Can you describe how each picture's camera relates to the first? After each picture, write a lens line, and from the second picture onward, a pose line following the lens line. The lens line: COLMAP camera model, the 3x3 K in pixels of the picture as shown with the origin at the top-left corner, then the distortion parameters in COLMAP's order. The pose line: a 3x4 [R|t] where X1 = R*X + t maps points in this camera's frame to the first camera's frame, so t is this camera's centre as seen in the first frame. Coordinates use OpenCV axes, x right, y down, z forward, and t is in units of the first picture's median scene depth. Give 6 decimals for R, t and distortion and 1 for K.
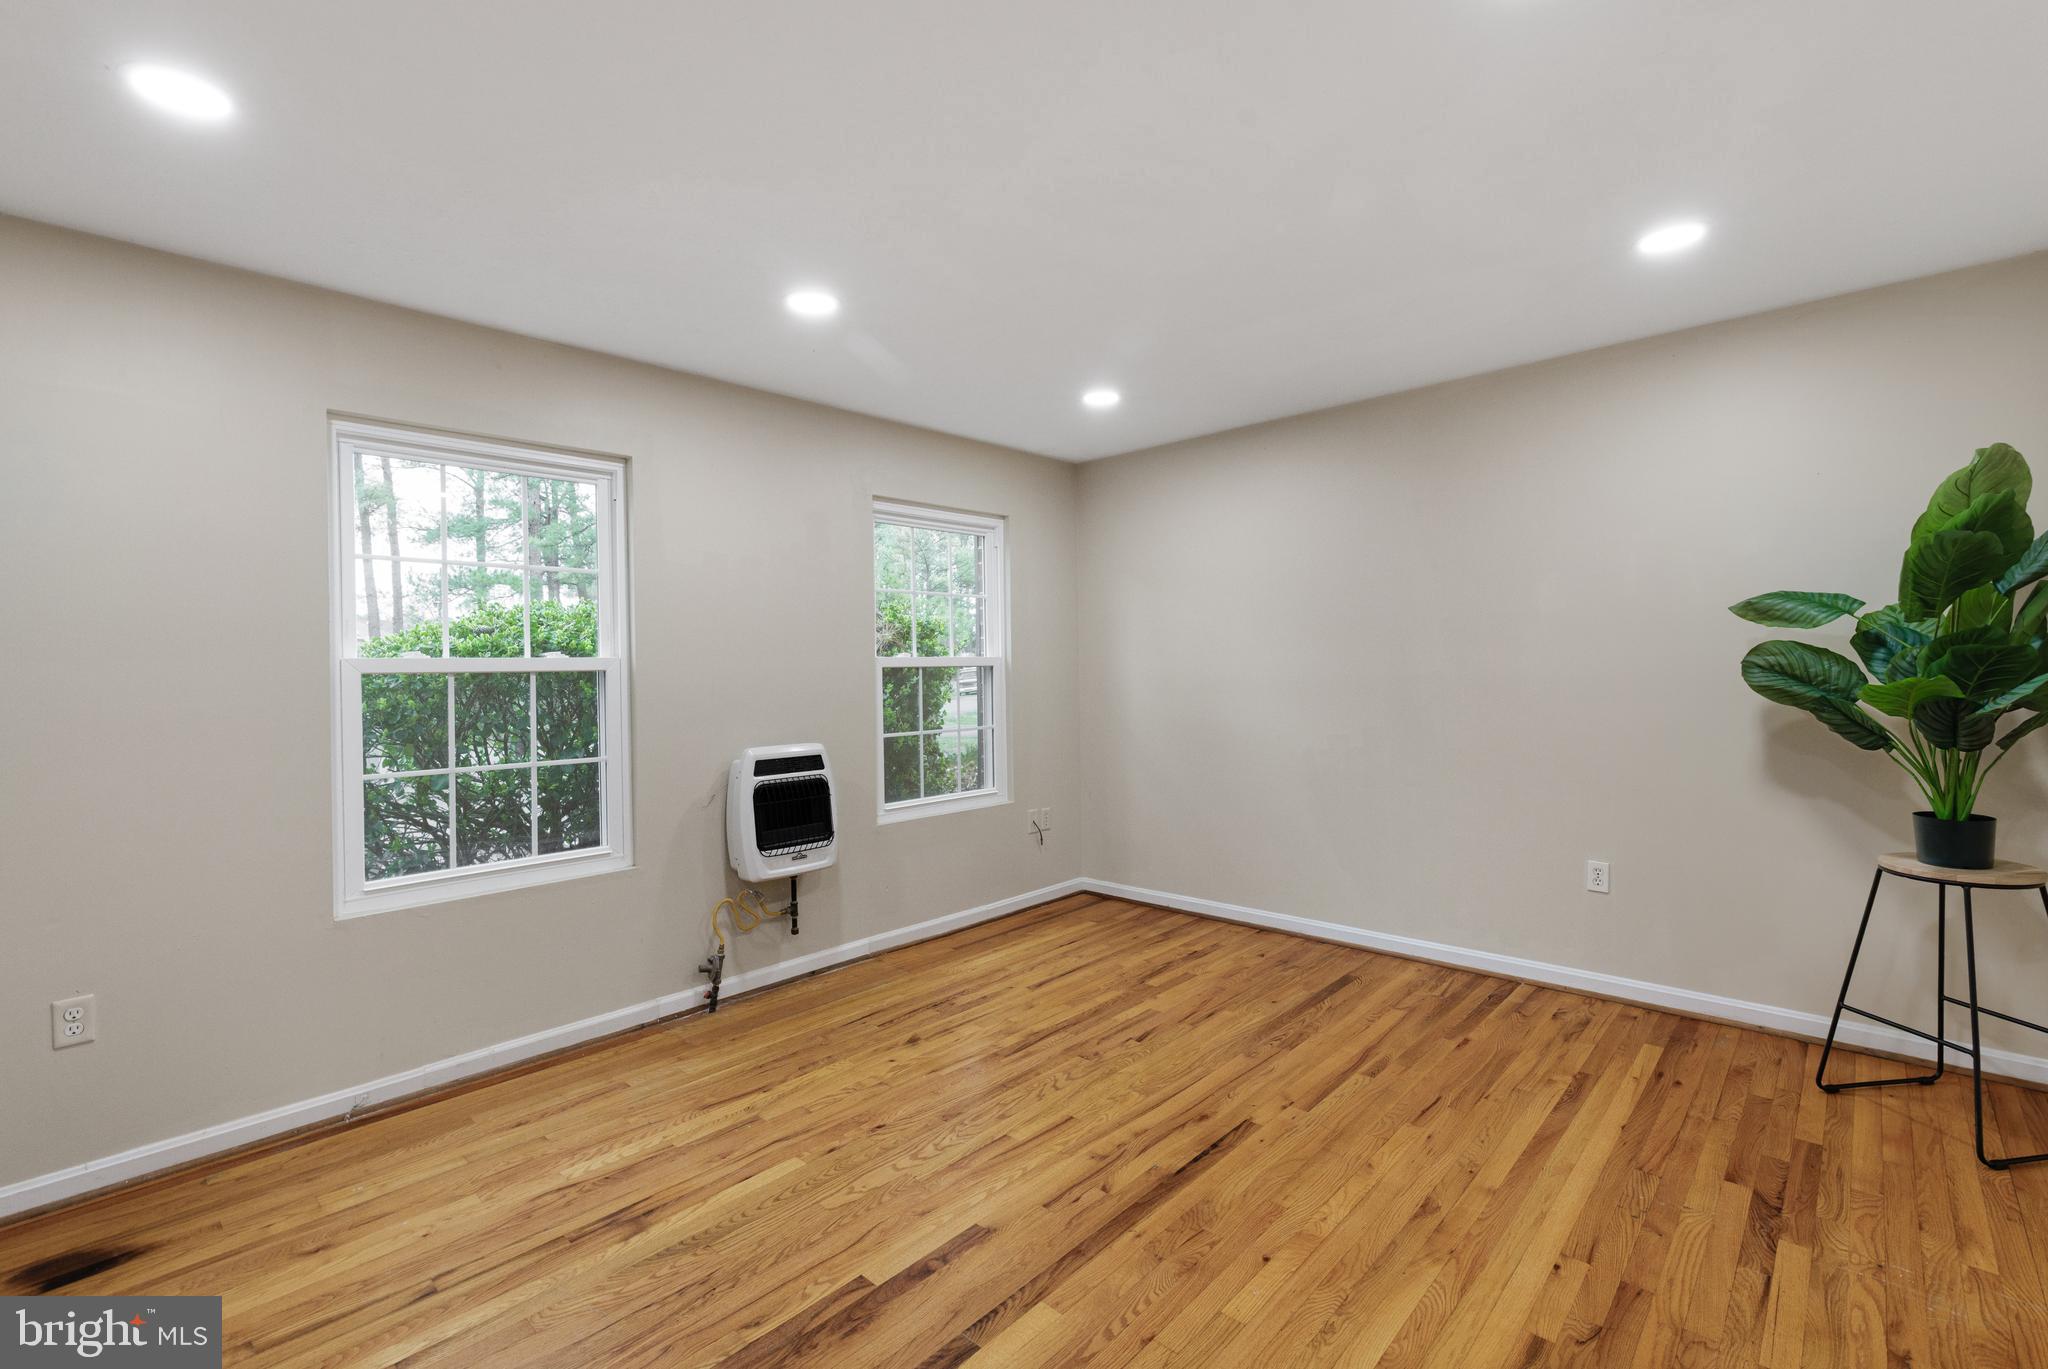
lens RADIAL K [[896.3, 0, 1018.0], [0, 896.3, 668.9], [0, 0, 1]] dist [0.003033, 0.000838]
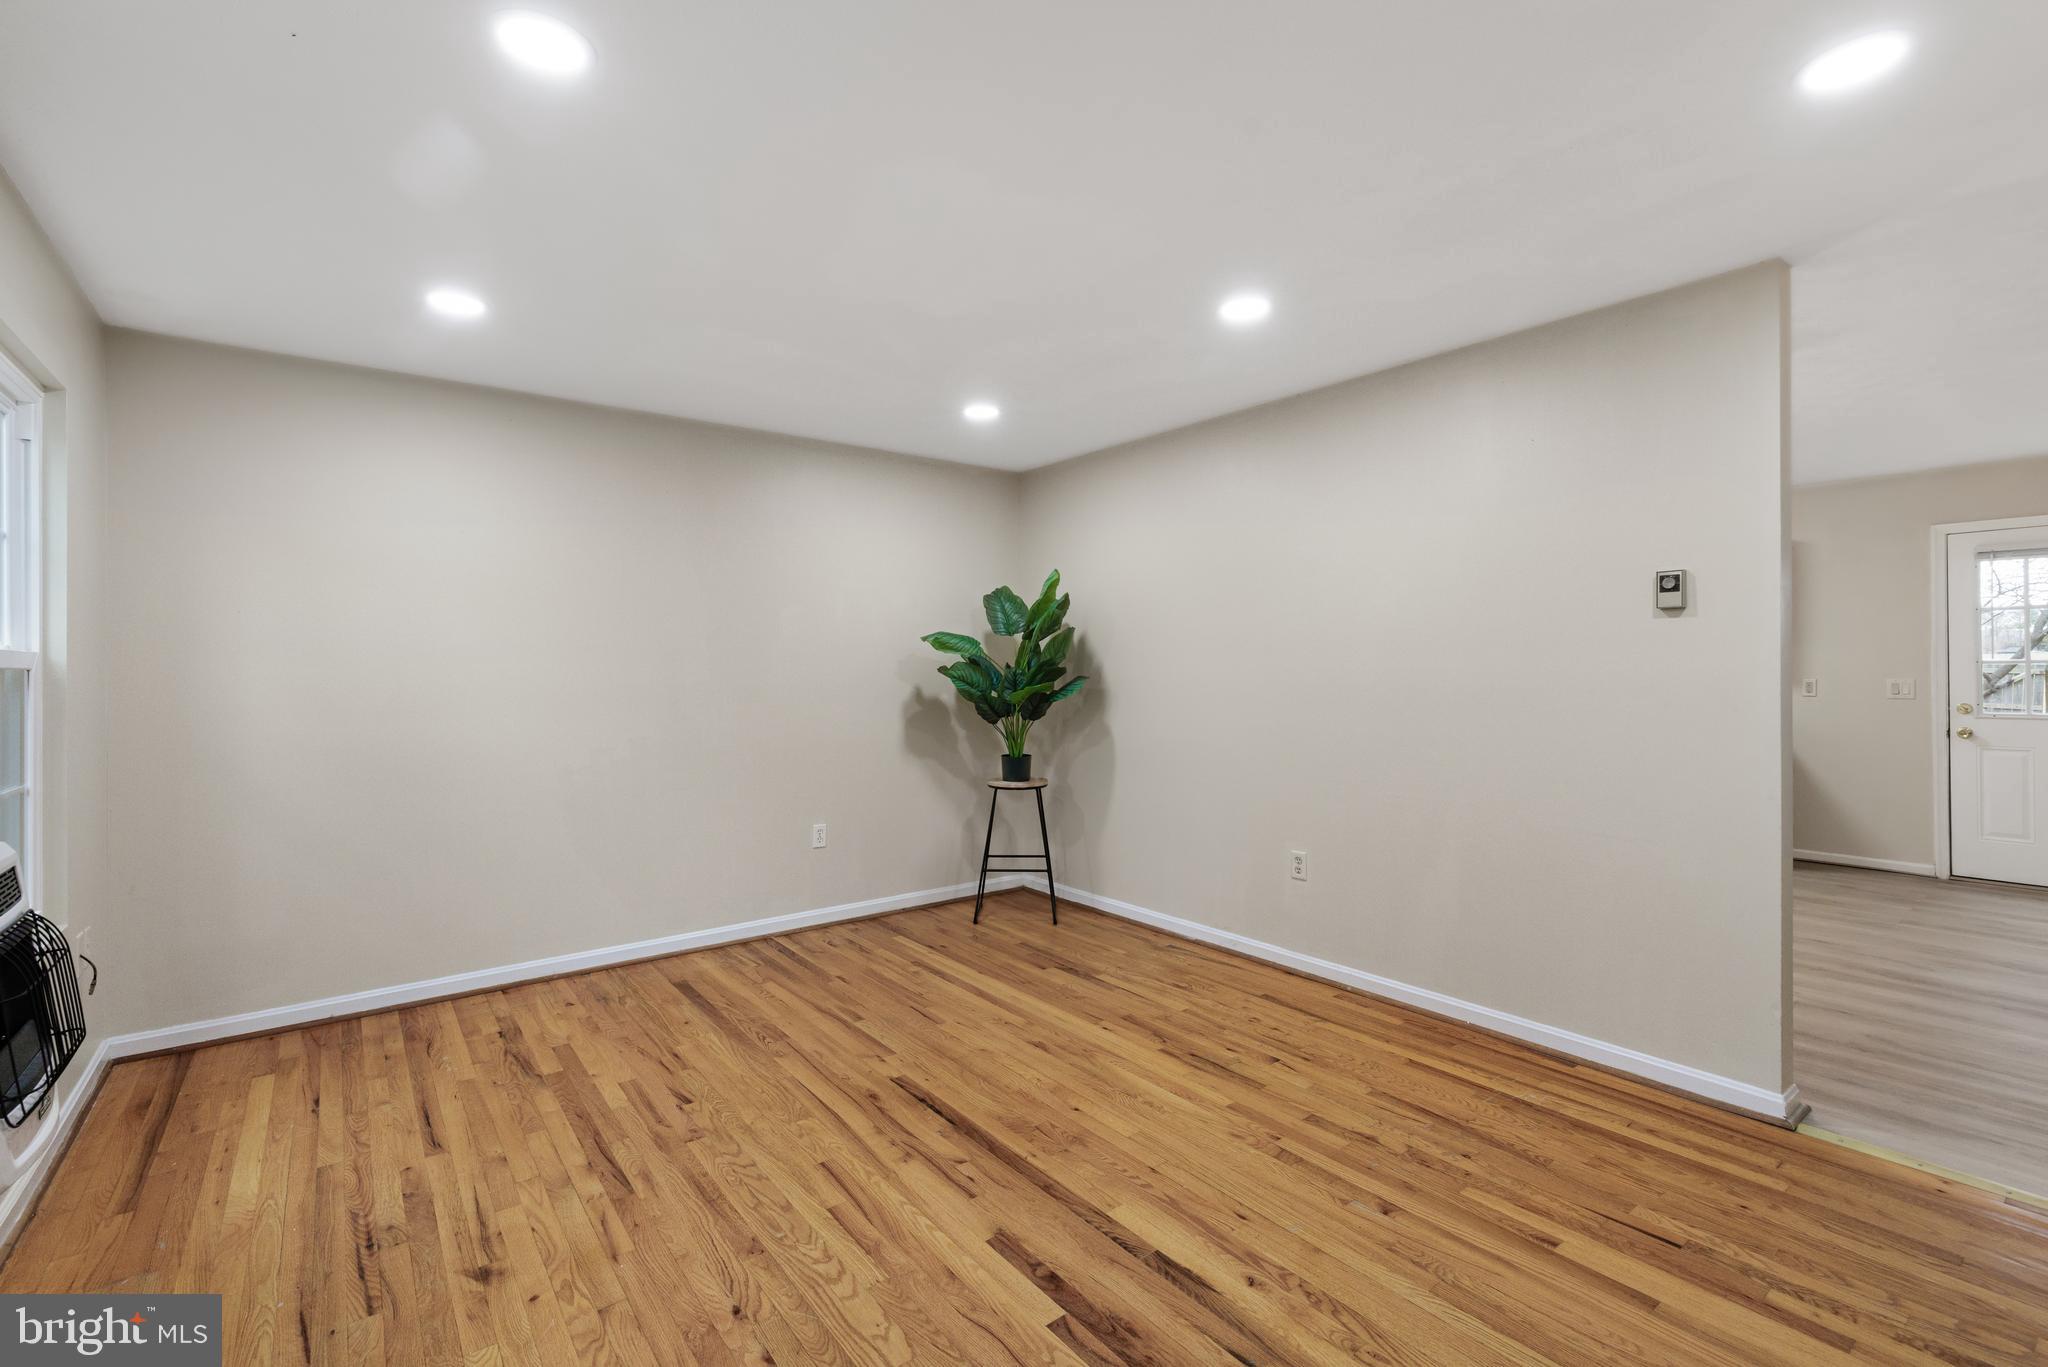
lens RADIAL K [[896.3, 0, 1018.0], [0, 896.3, 667.9], [0, 0, 1]] dist [0.003033, 0.000838]
pose [[0.163505, 0.020393, 0.986332, -0.721404], [0.003153, 0.999770, -0.021194, 0.013748], [-0.986537, 0.006575, 0.163403, 0.572958]]
